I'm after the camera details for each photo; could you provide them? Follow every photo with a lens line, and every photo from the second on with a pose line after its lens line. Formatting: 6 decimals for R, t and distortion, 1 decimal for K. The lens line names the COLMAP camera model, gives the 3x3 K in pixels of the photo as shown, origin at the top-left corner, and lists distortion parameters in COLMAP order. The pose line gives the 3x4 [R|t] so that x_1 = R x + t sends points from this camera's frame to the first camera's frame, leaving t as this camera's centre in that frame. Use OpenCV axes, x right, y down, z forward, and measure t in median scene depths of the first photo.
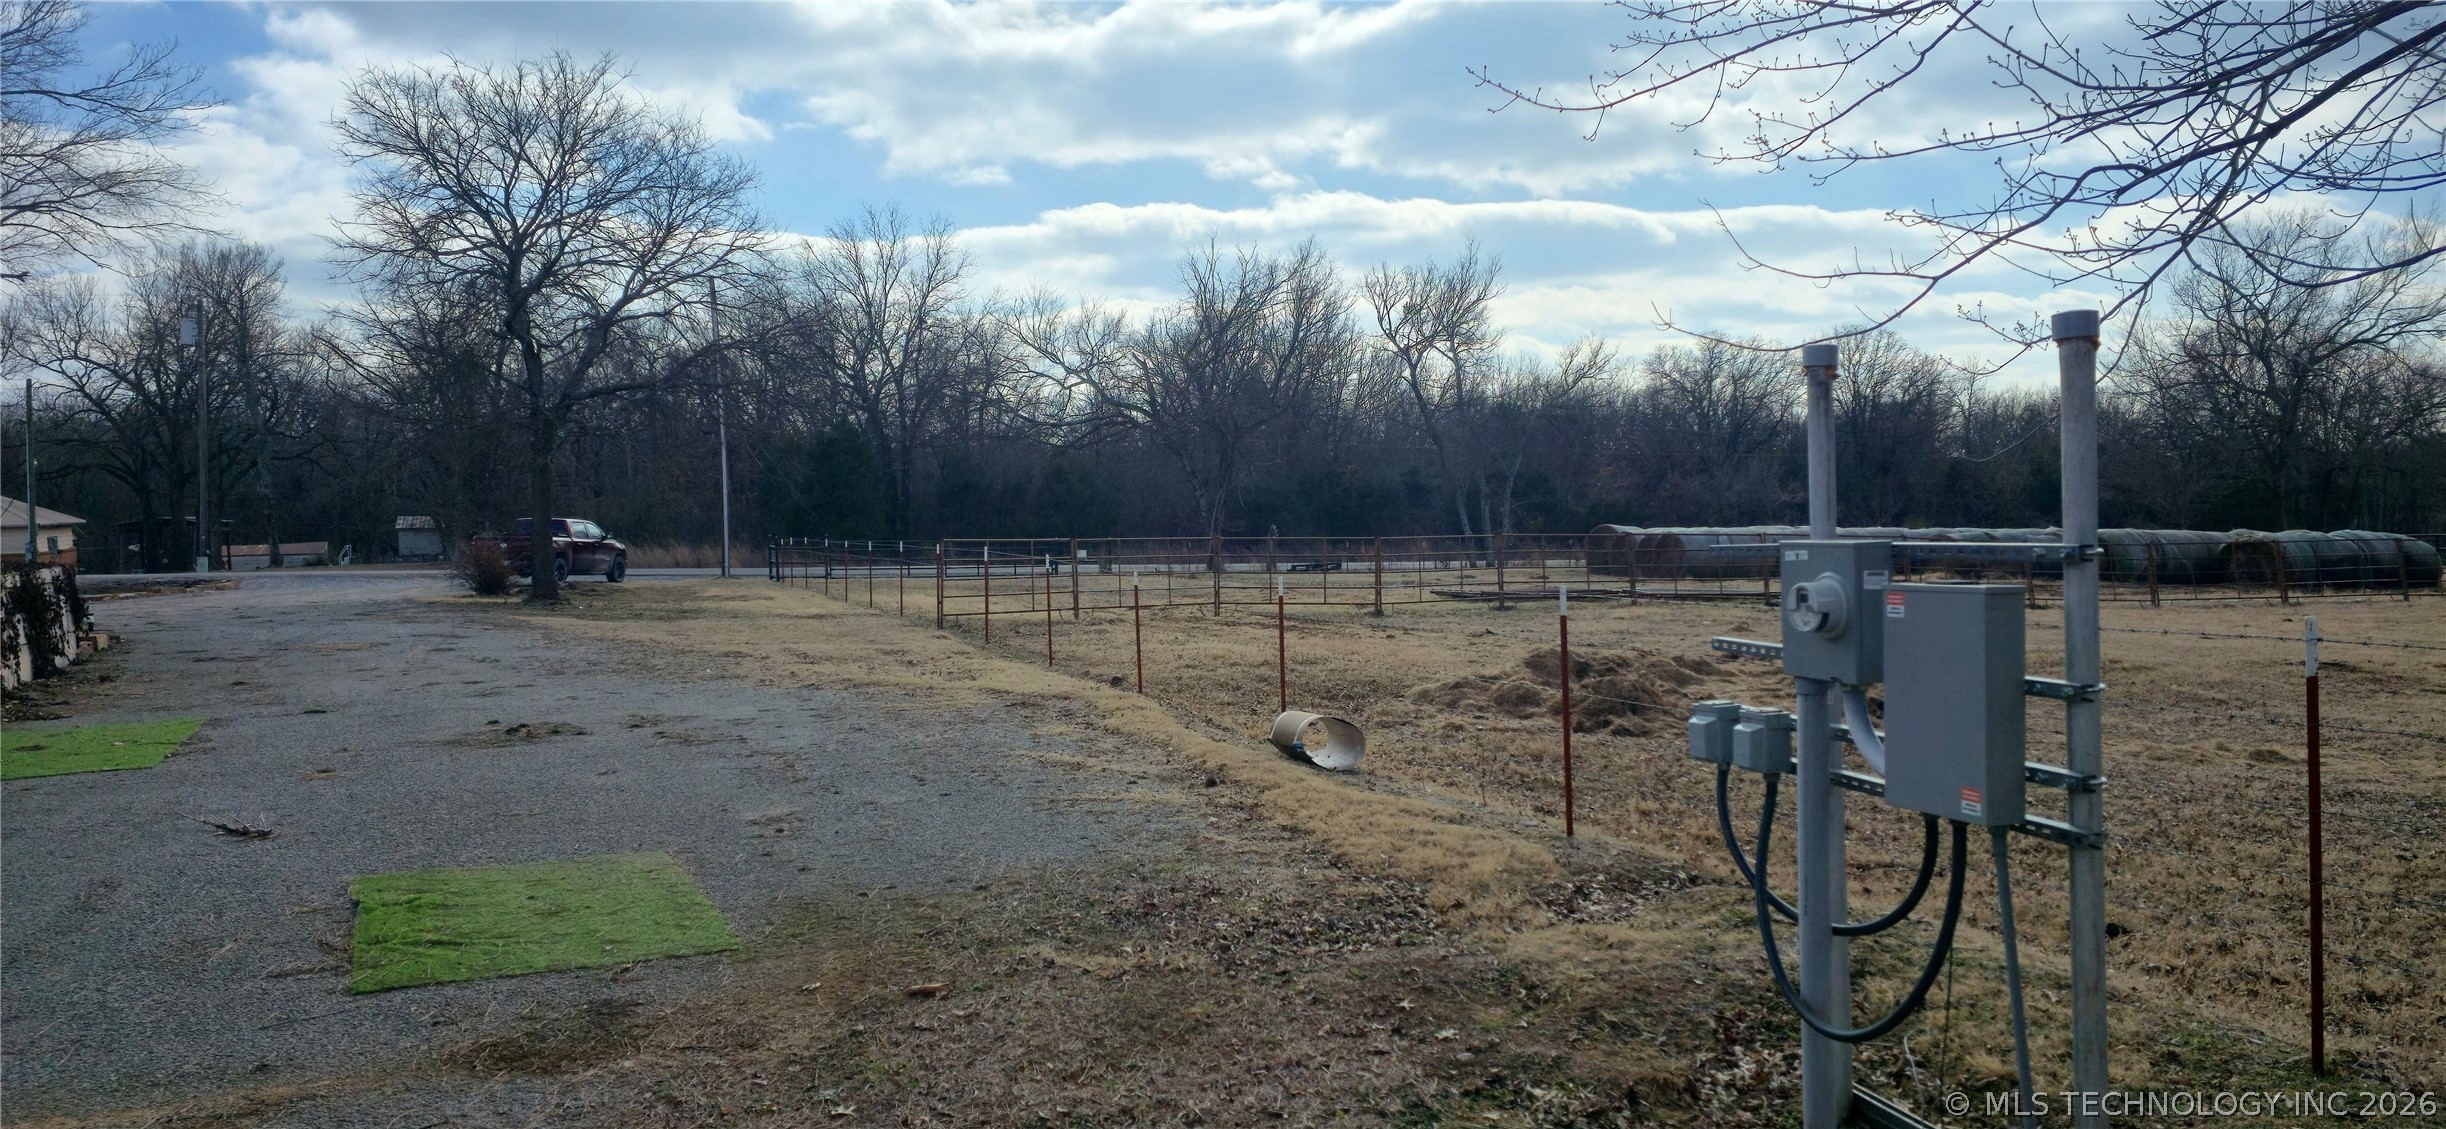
lens RADIAL K [[1651.5, 0, 1223.0], [0, 1651.5, 564.5], [0, 0, 1]] dist [0.108053, -0.000408]
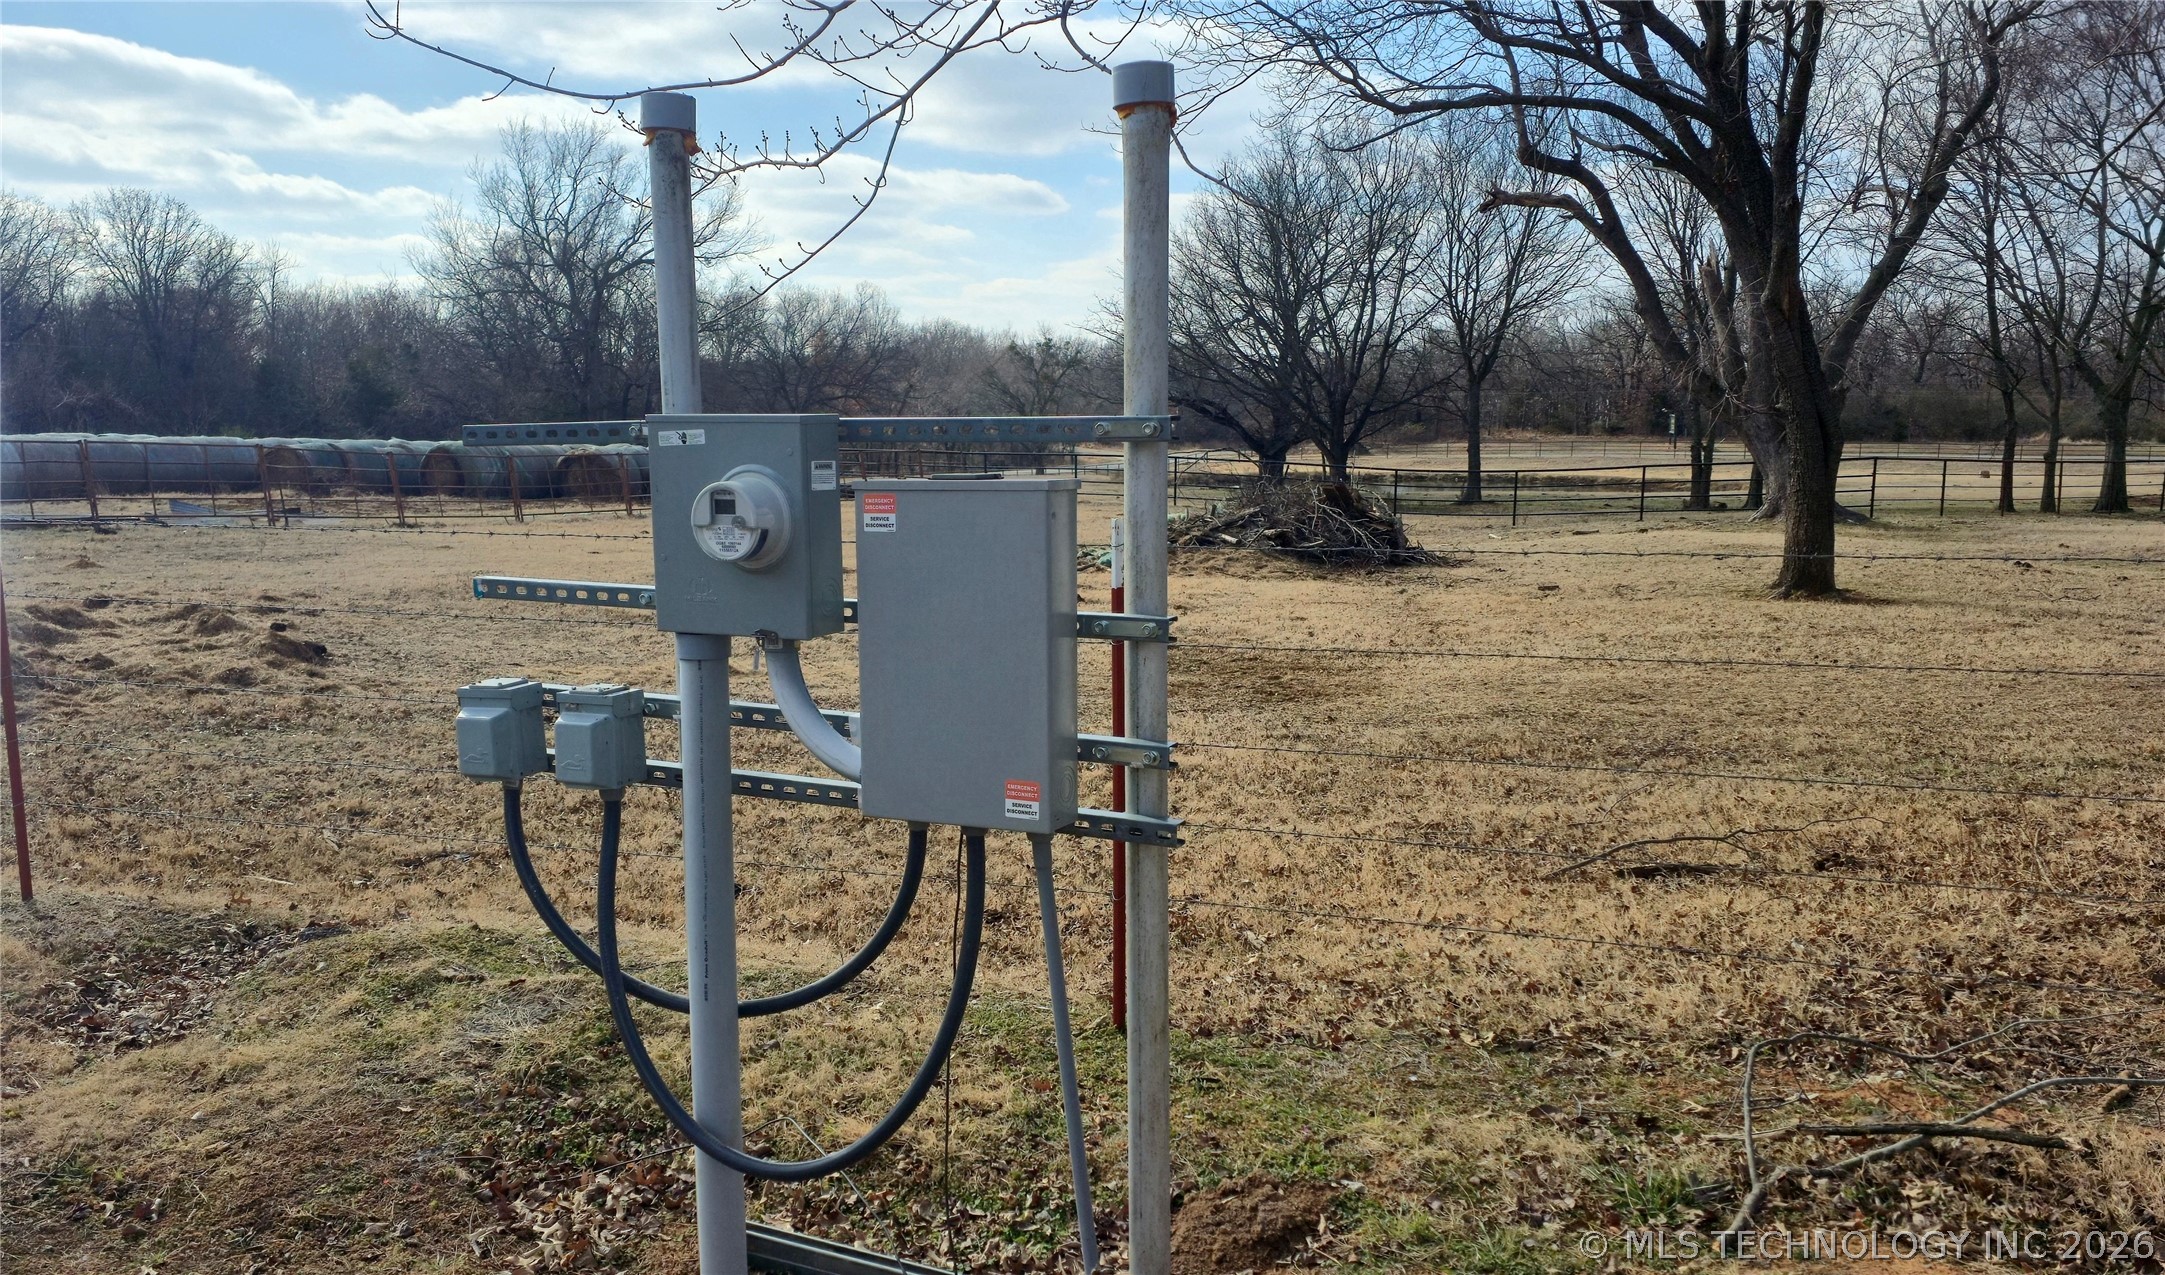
lens RADIAL K [[1879.8, 0, 1082.4], [0, 1879.8, 673.4], [0, 0, 1]] dist [0.128084, -0.120988]
pose [[0.693424, -0.085885, 0.715393, -0.056479], [0.013970, 0.994287, 0.105825, 0.007921], [-0.720395, -0.063387, 0.690662, 0.350679]]
